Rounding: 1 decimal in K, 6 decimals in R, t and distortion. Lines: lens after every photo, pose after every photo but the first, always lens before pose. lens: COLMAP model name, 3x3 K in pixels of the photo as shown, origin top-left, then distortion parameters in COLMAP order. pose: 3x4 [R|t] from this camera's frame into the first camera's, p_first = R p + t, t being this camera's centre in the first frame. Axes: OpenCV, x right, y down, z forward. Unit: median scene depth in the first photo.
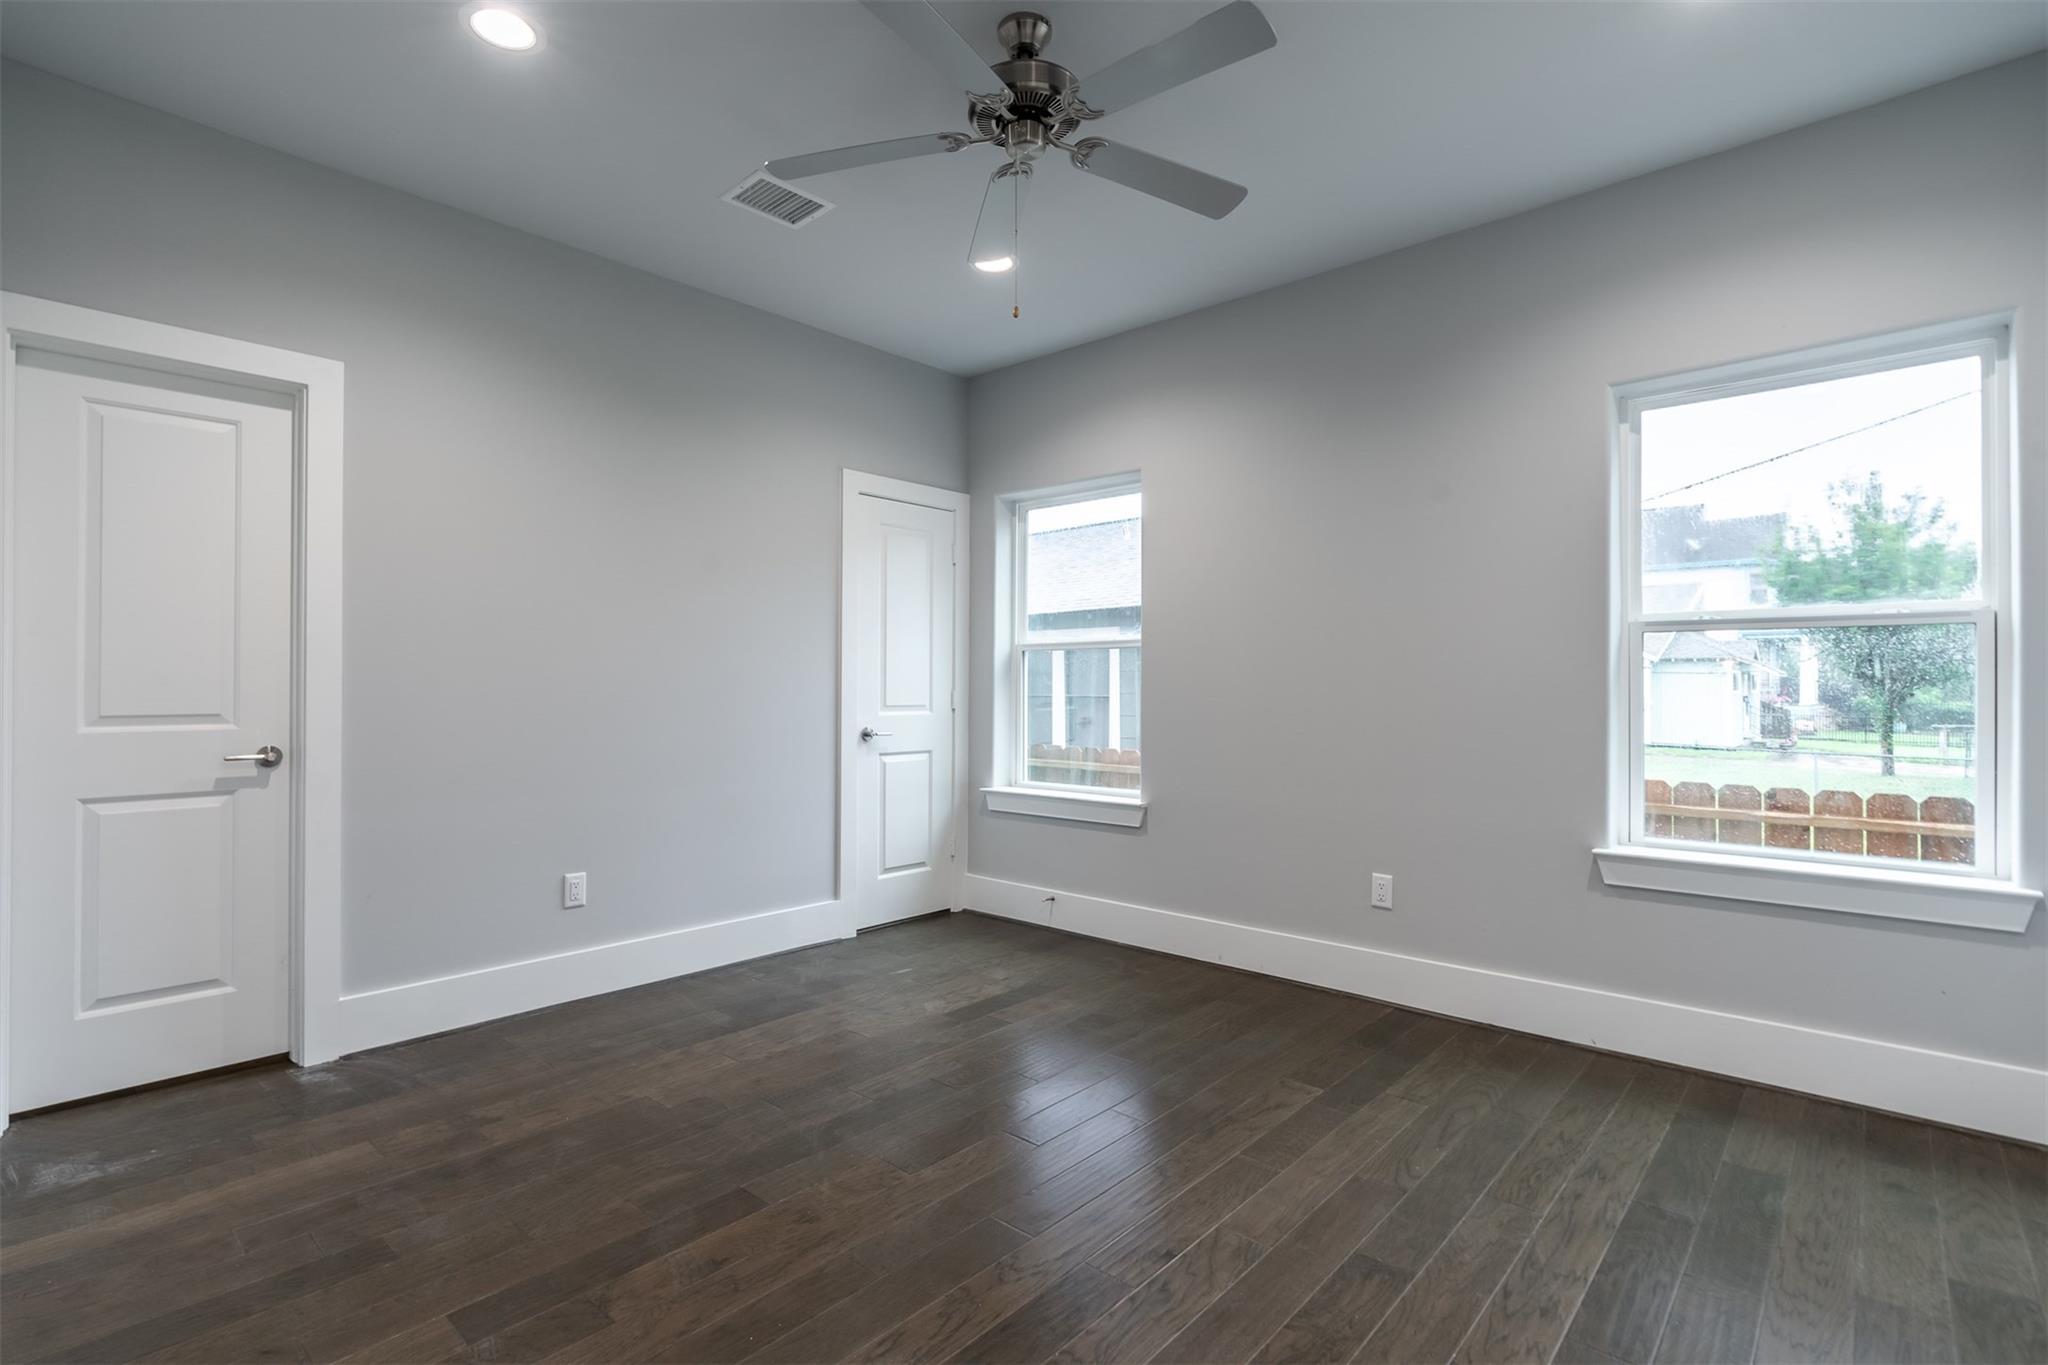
lens RADIAL K [[938.0, 0, 1028.8], [0, 938.0, 673.0], [0, 0, 1]] dist [-0.006442, -0.000613]
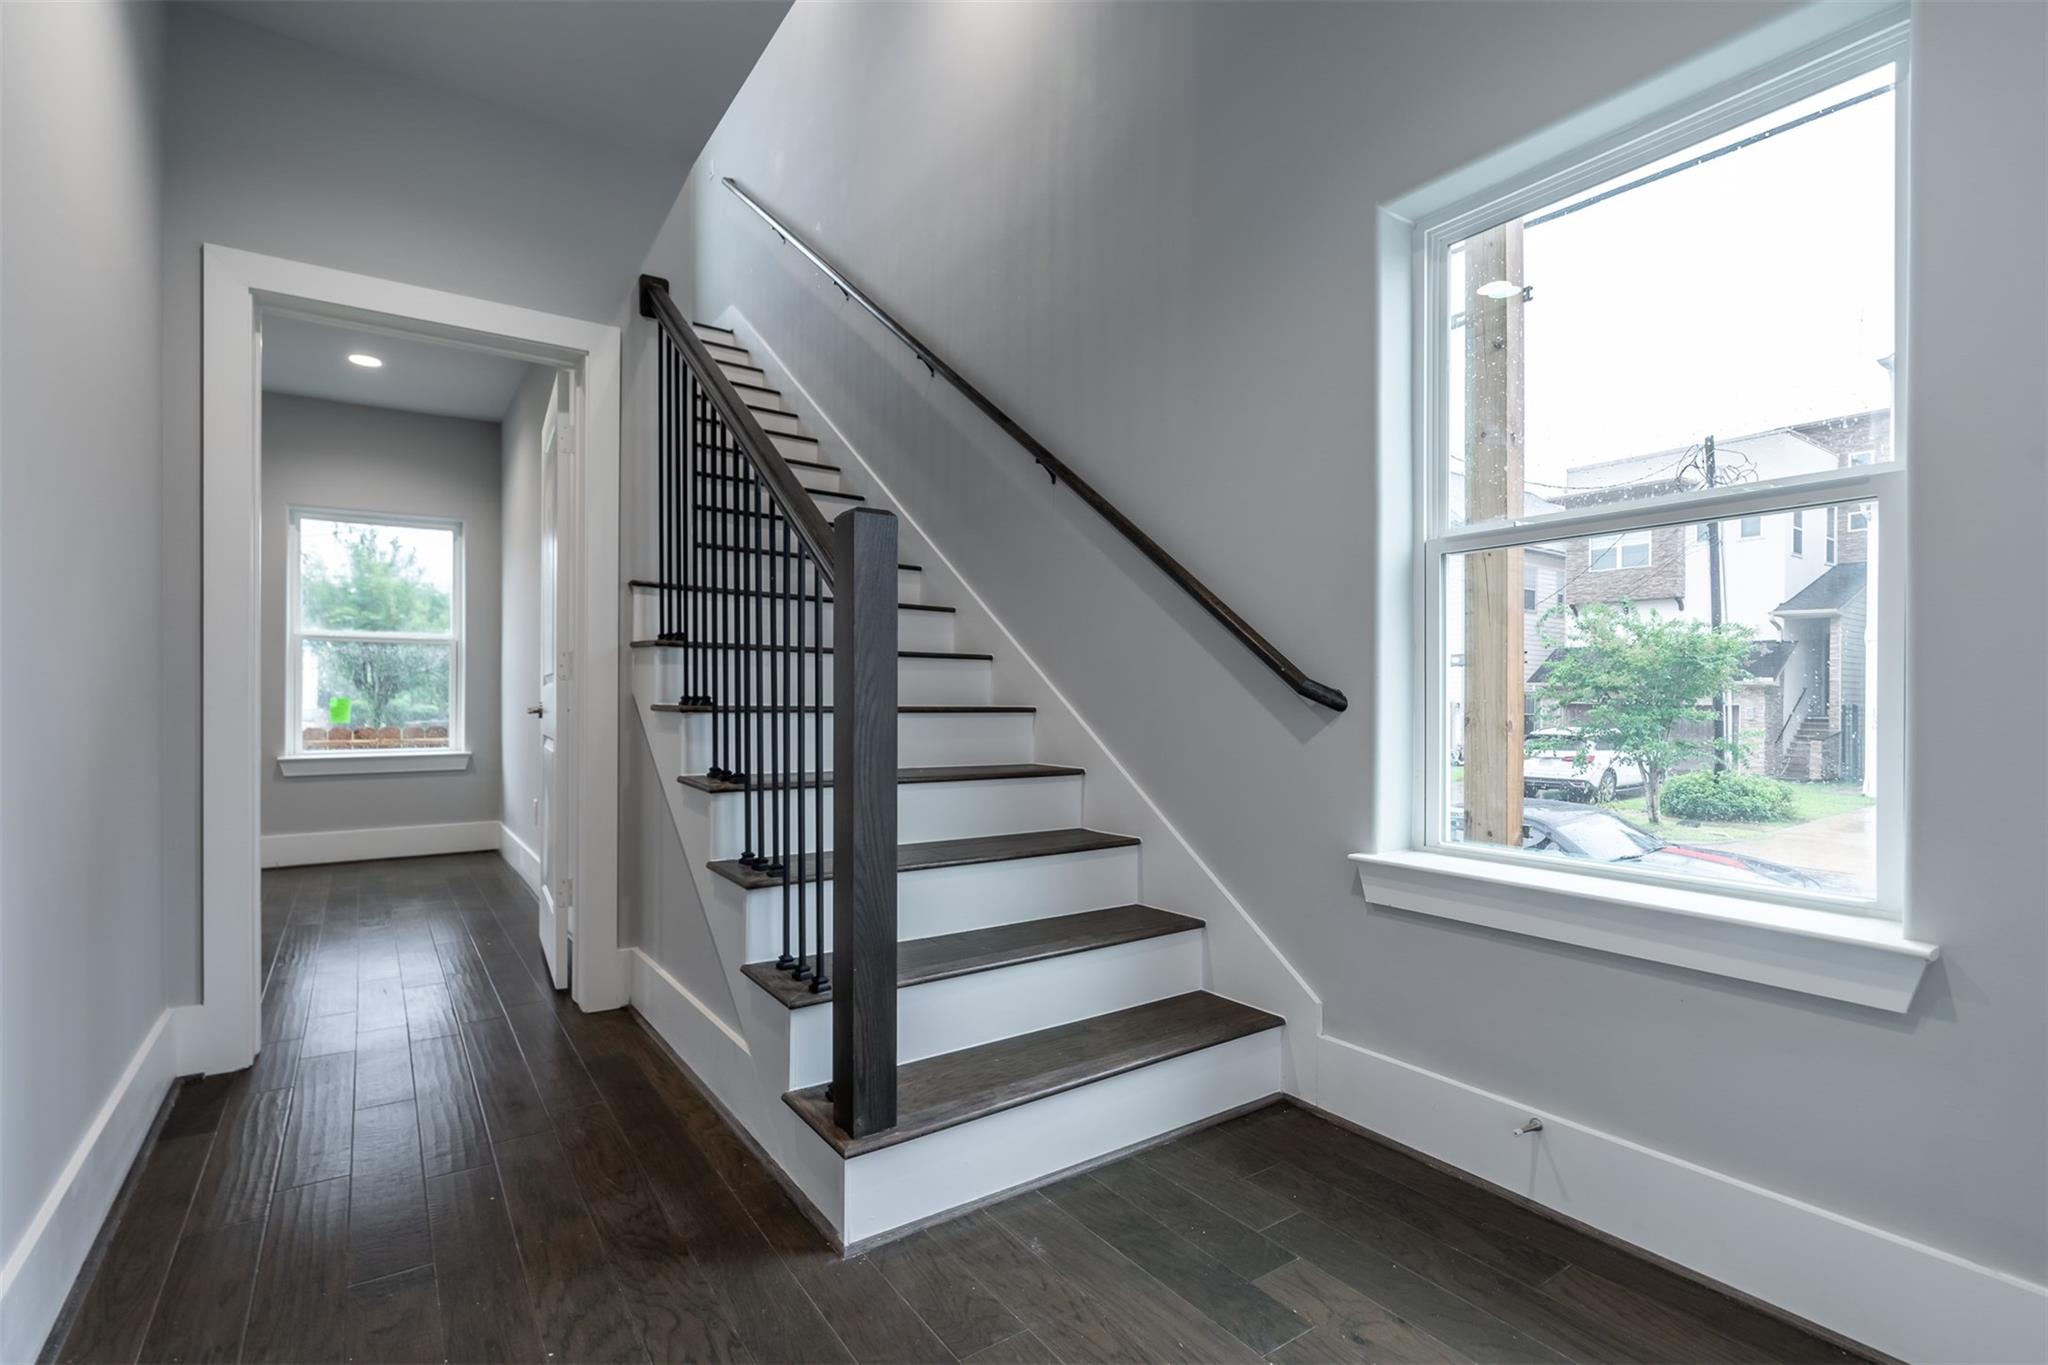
lens RADIAL K [[938.0, 0, 1012.6], [0, 938.0, 691.6], [0, 0, 1]] dist [-0.006442, -0.000613]
pose [[0.218432, 0.001002, 0.975852, -0.535351], [-0.009089, 0.999958, 0.001007, 0.028280], [-0.975810, -0.009090, 0.218432, -0.495175]]
